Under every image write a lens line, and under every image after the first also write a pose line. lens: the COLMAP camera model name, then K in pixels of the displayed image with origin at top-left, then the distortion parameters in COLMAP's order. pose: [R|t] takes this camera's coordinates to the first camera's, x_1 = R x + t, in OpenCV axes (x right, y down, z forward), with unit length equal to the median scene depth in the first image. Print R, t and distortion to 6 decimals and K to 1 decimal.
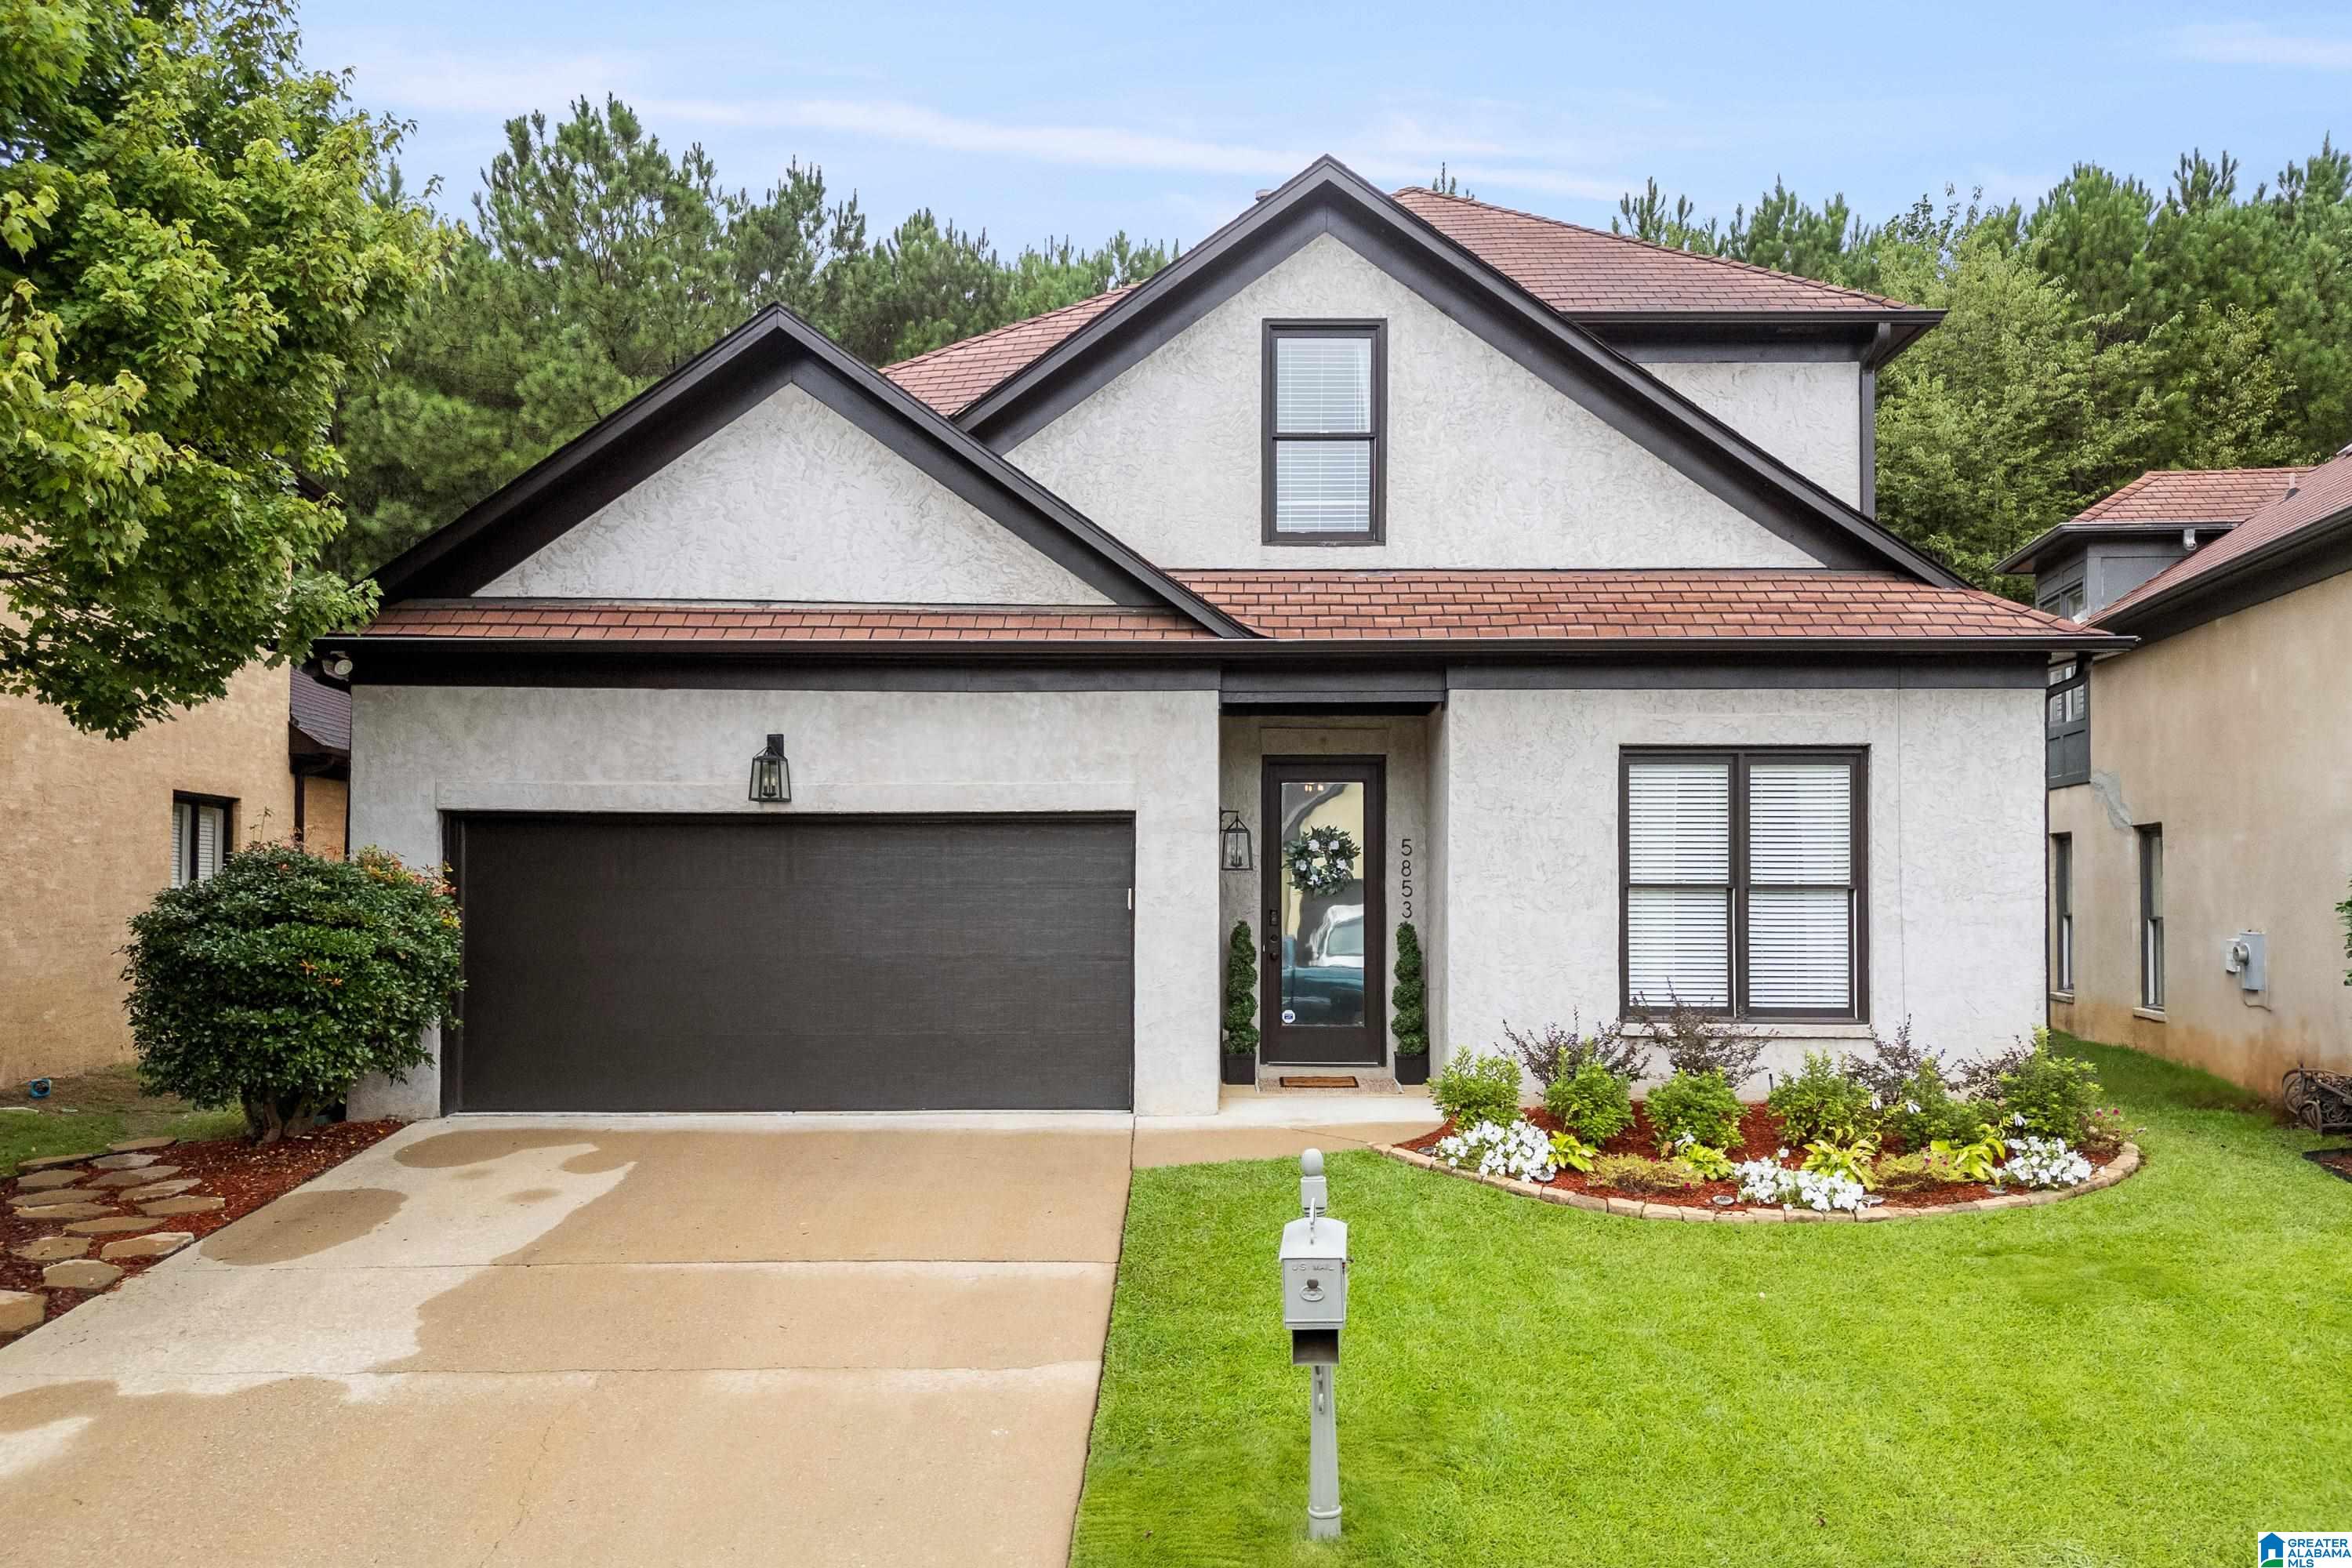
lens RADIAL K [[1646.9, 0, 1168.5], [0, 1646.9, 851.6], [0, 0, 1]] dist [0.098613, -0.113047]
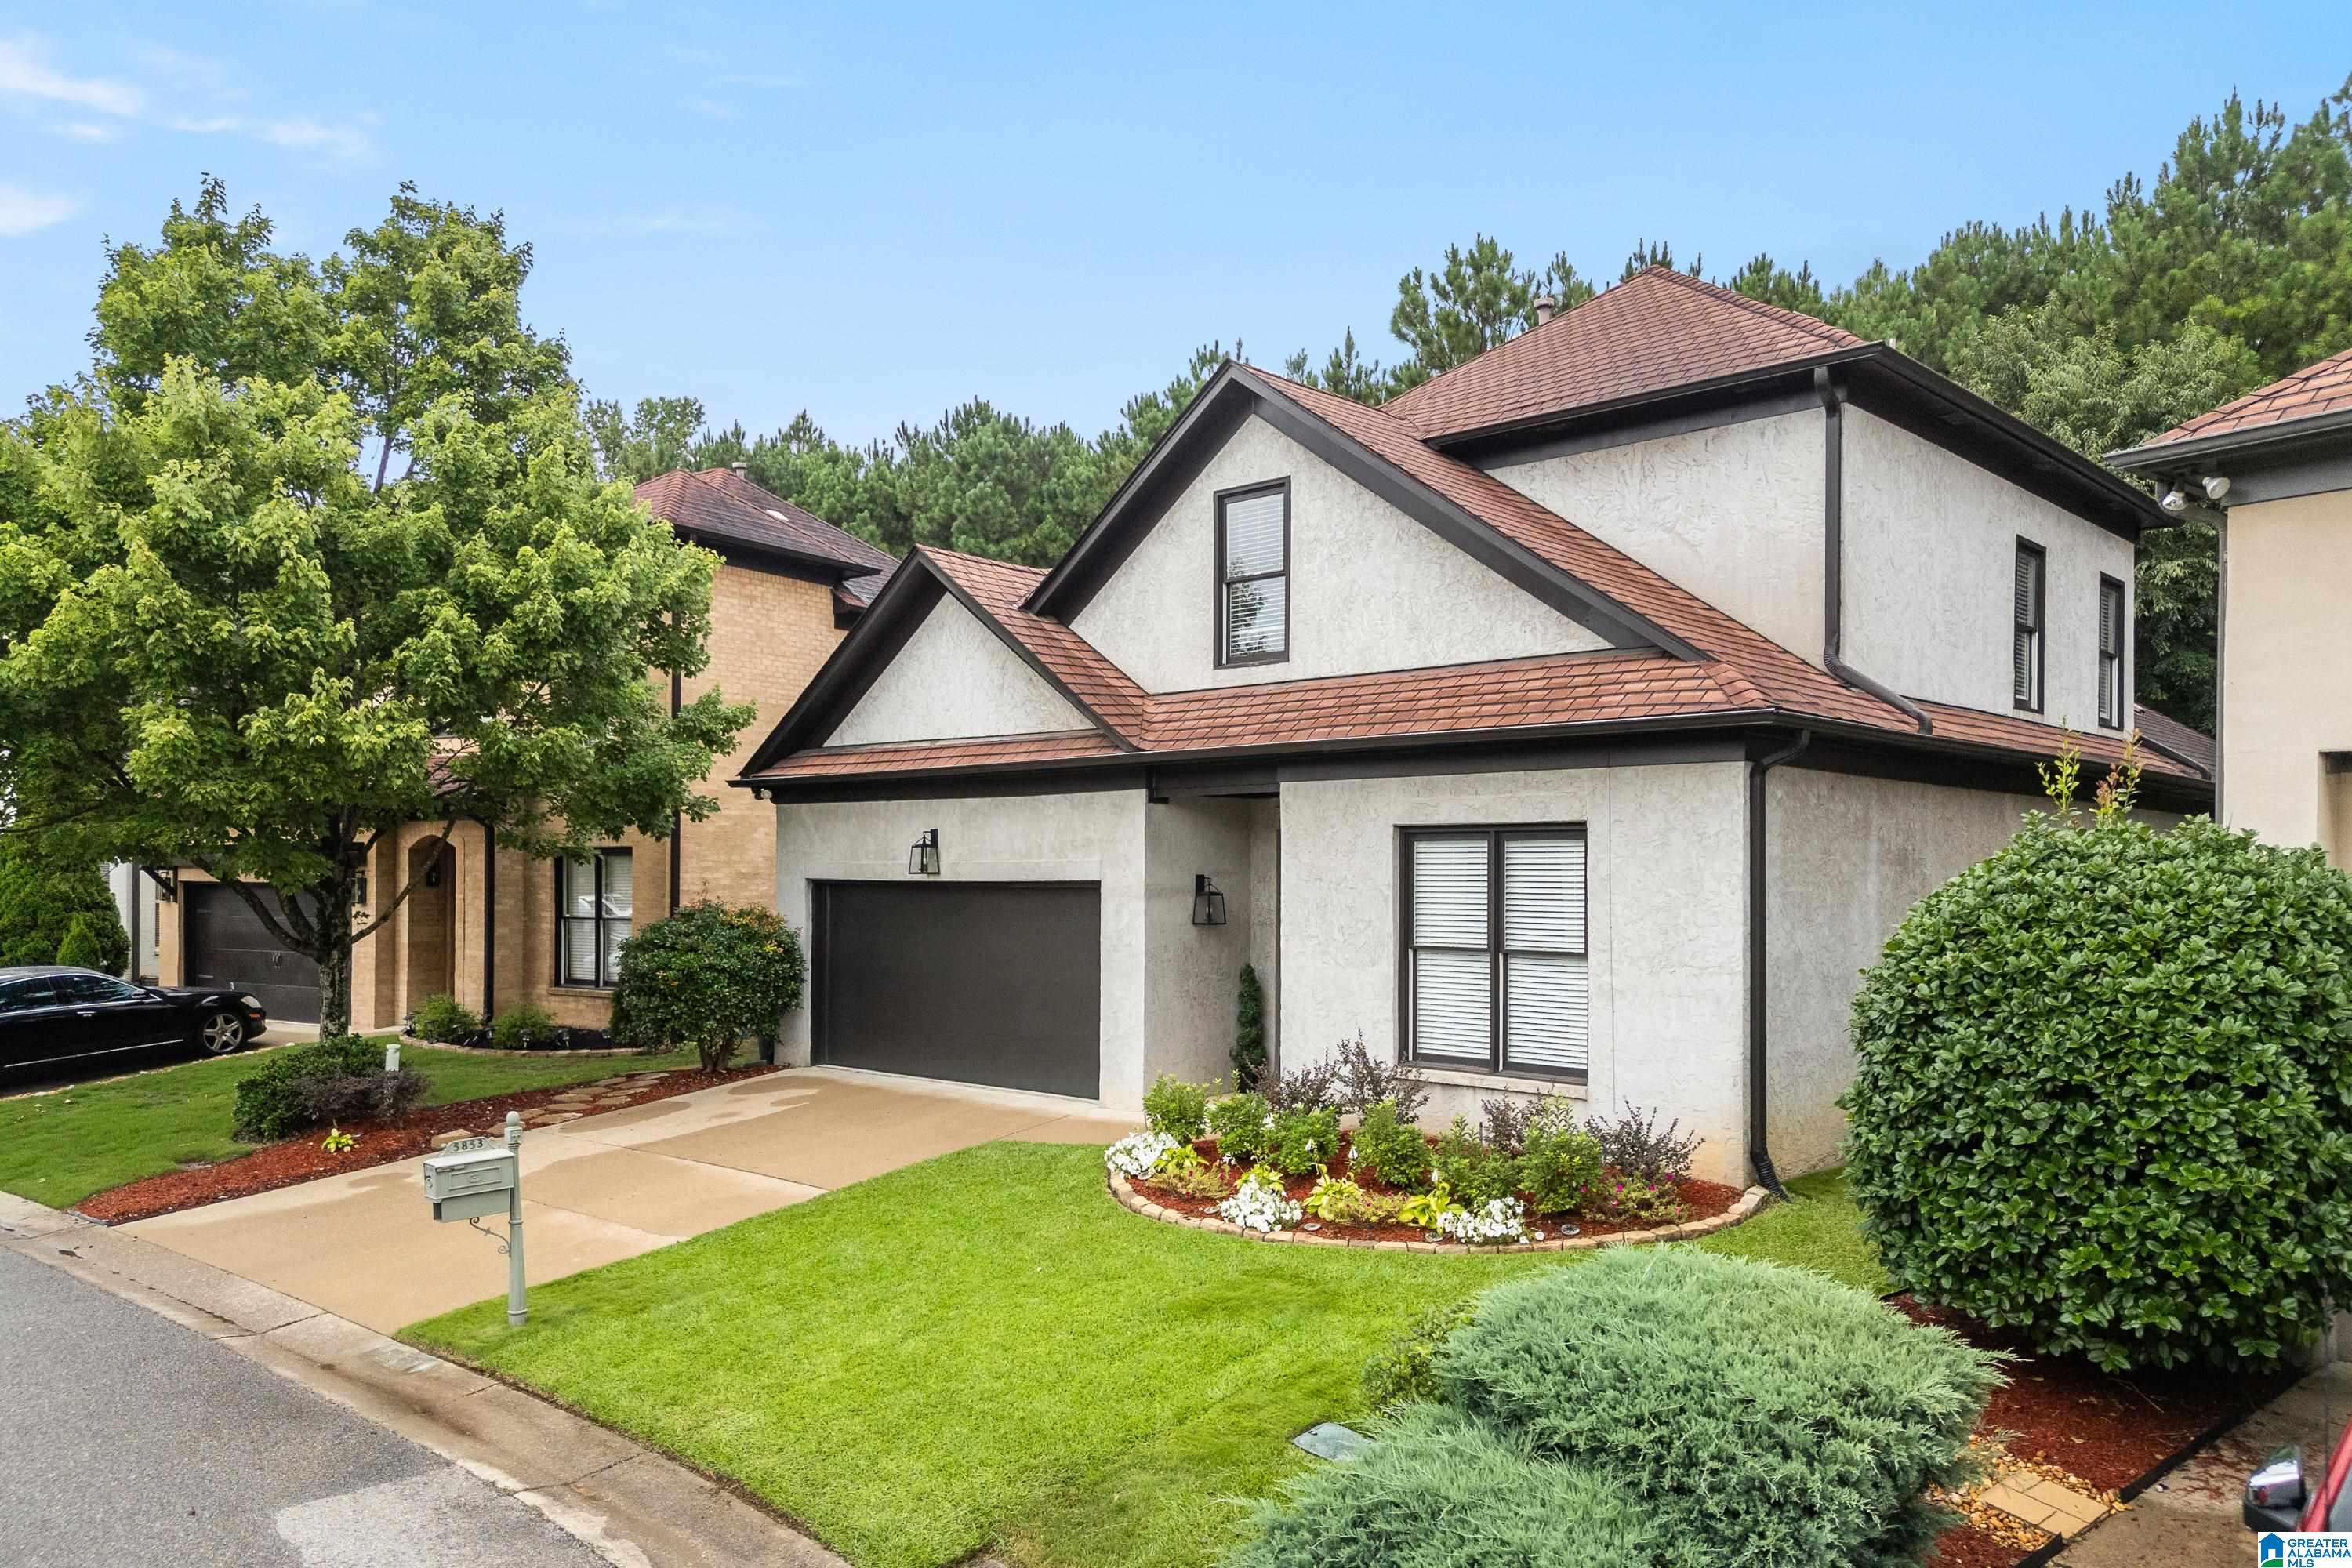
lens RADIAL K [[1646.9, 0, 1168.5], [0, 1646.9, 851.6], [0, 0, 1]] dist [0.098613, -0.113047]
pose [[0.734953, -0.009019, -0.678058, 0.923006], [0.005018, 0.999957, -0.007861, -0.037470], [0.678100, 0.002375, 0.734966, 0.050117]]
